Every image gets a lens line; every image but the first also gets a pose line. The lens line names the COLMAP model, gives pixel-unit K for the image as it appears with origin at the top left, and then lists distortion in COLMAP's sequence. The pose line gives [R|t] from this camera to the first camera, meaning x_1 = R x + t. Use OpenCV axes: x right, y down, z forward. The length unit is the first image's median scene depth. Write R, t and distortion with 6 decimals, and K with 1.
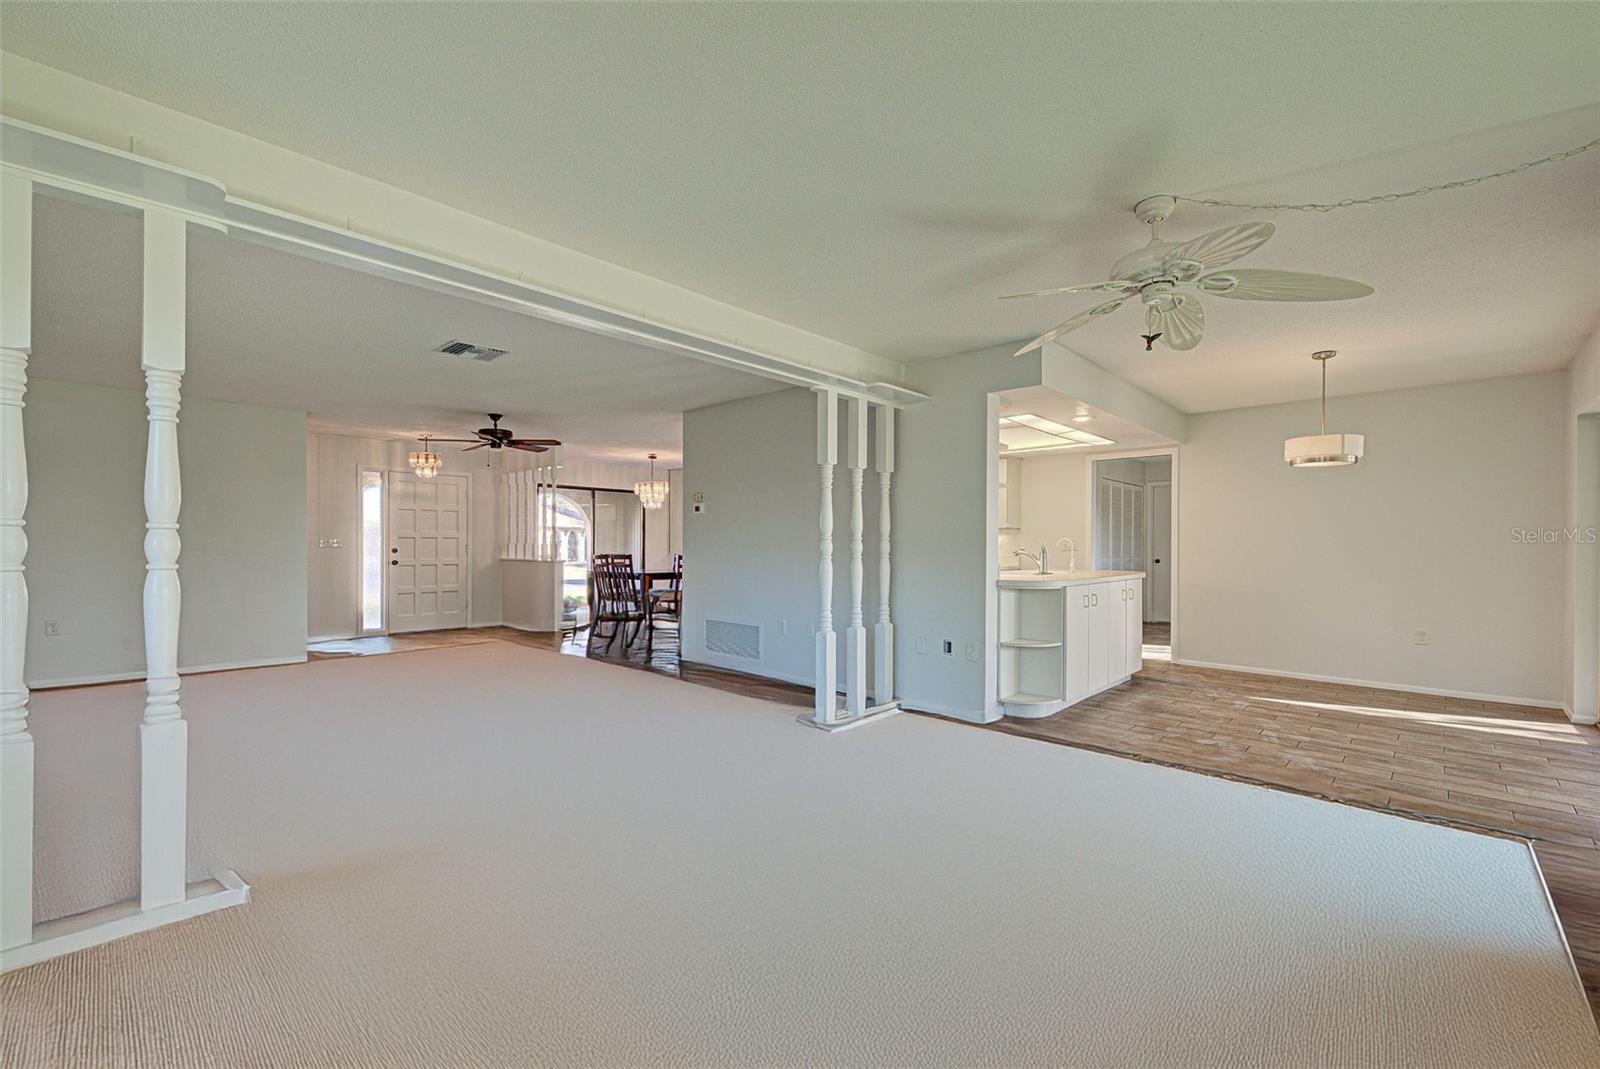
lens RADIAL K [[674.6, 0, 814.5], [0, 674.6, 544.7], [0, 0, 1]] dist [0.014056, 0.000087]
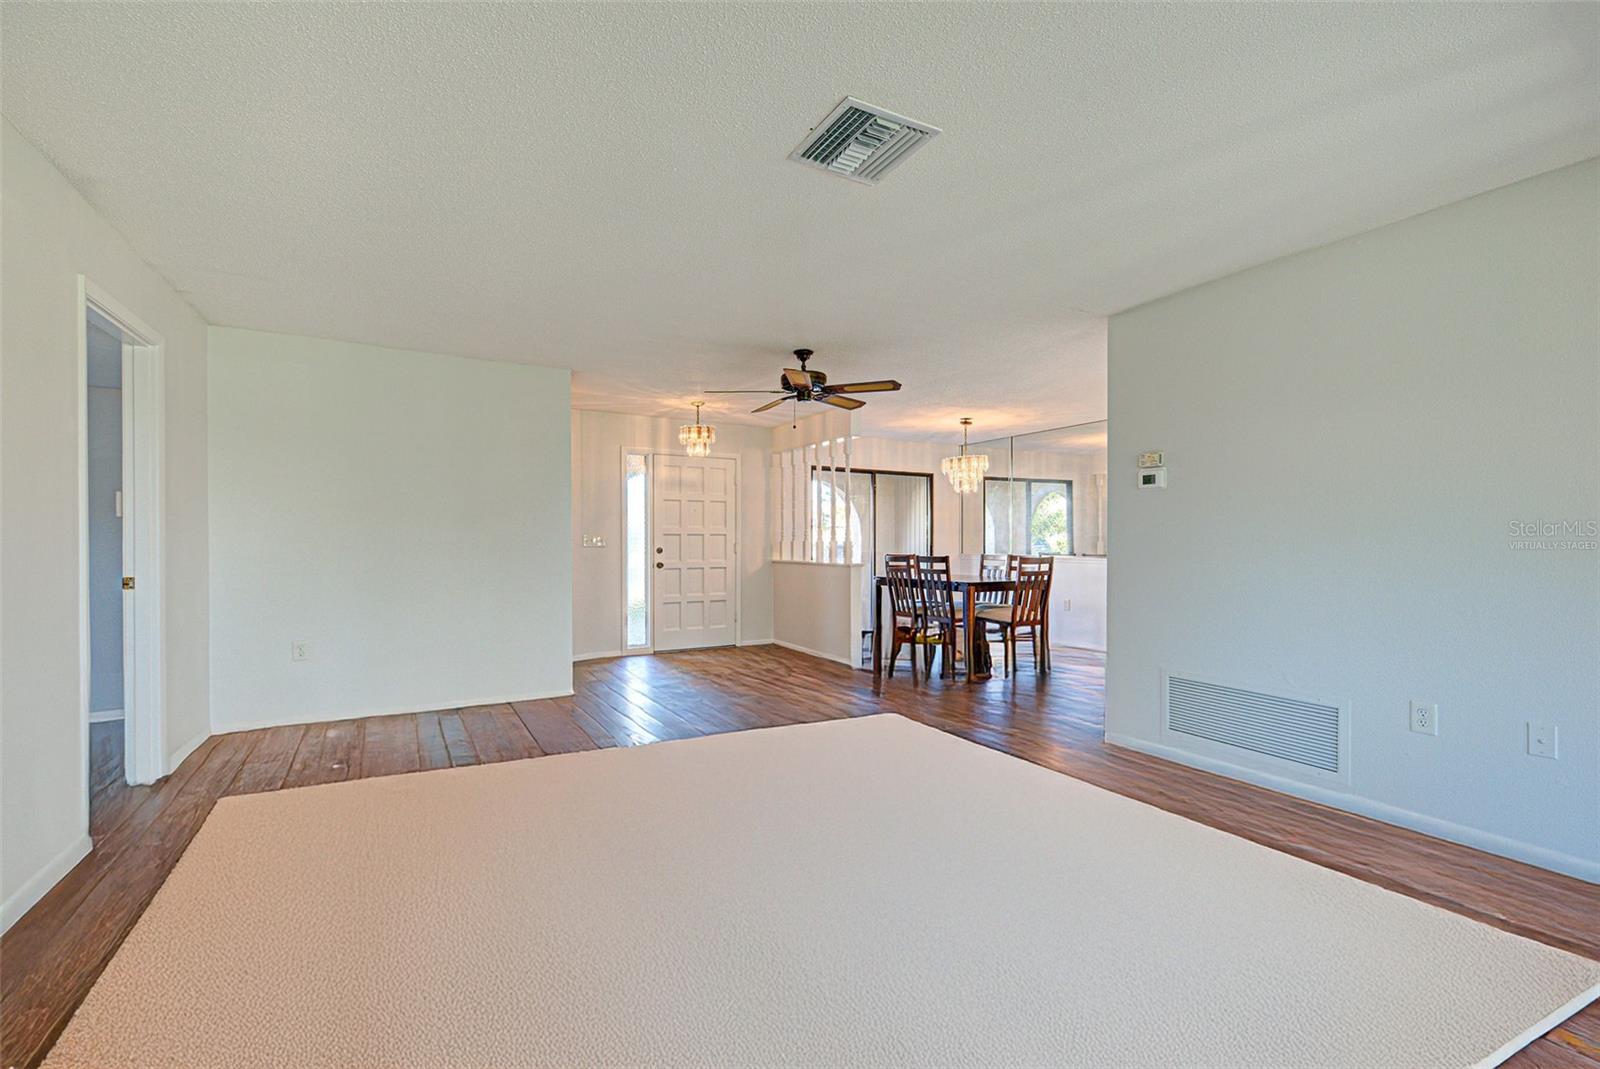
lens RADIAL K [[675.7, 0, 800.0], [0, 675.7, 534.5], [0, 0, 1]] dist [0.001264, 0.000123]
pose [[0.952045, -0.006898, -0.305881, -0.200357], [0.004115, 0.999944, -0.009742, -0.001932], [0.305931, 0.008017, 0.952020, 0.265171]]
